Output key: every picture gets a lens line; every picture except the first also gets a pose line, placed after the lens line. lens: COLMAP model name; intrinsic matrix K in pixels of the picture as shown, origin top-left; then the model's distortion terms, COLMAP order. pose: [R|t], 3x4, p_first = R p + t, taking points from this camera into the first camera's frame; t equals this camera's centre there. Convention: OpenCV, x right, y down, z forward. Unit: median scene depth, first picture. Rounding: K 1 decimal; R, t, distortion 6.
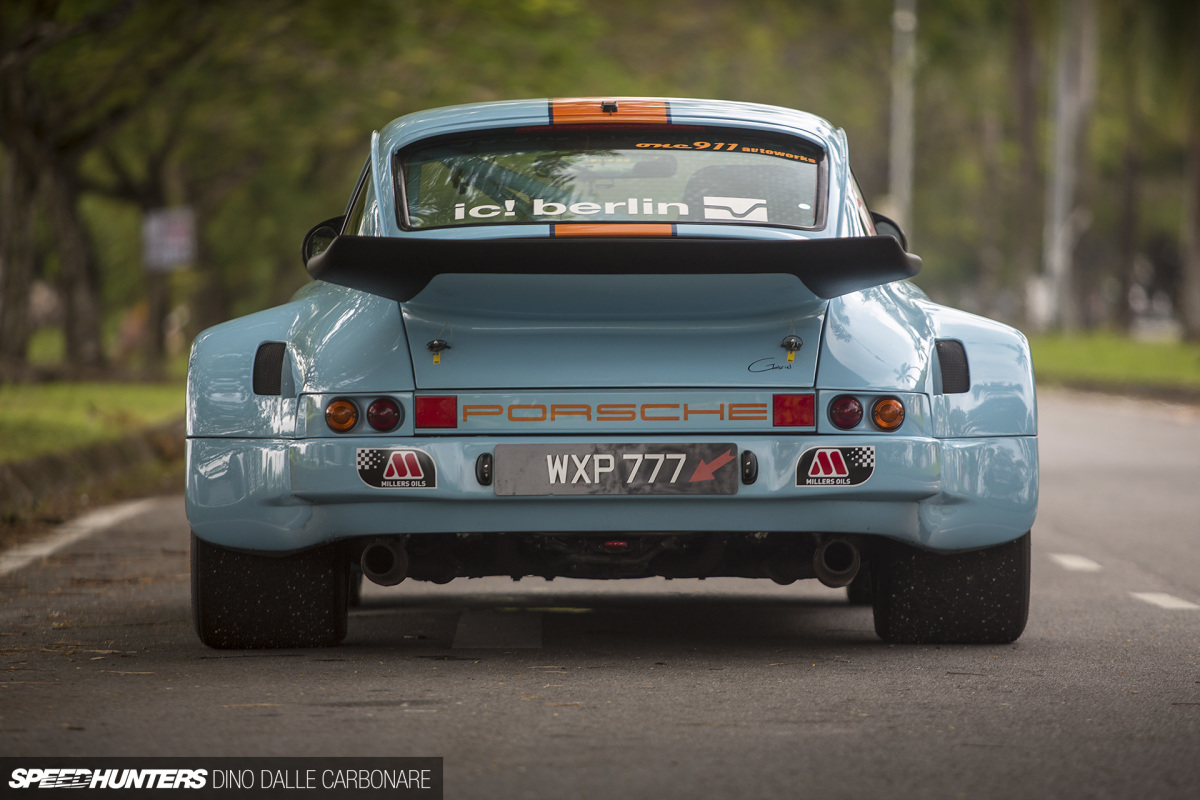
lens RADIAL K [[6896.6, 0, 601.8], [0, 6896.6, 397.4], [0, 0, 1]] dist [3.379487, 0.000000]
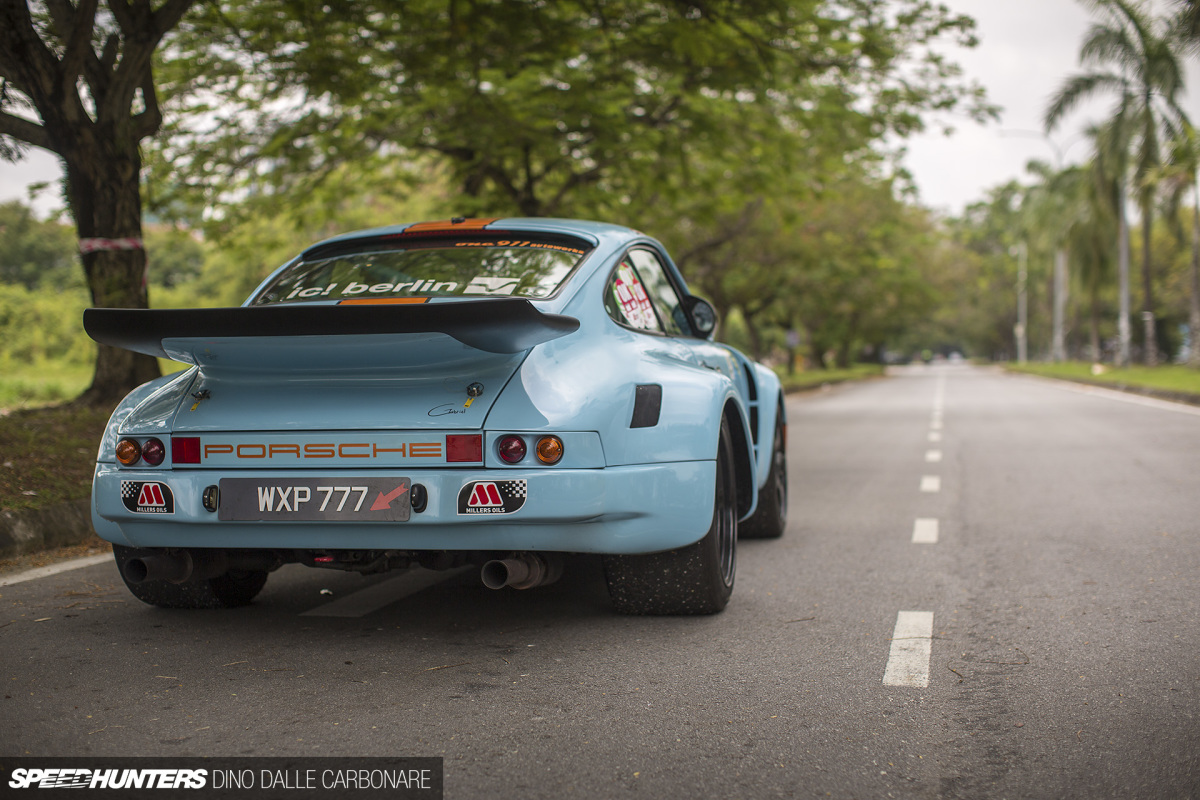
lens RADIAL K [[1717.4, 0, 598.4], [0, 1717.4, 399.3], [0, 0, 1]] dist [-0.043712, 0.000000]
pose [[0.977093, -0.007826, -0.212667, 0.112608], [0.009842, 0.999916, 0.008426, -0.008756], [0.212583, -0.010326, 0.977088, 0.720170]]
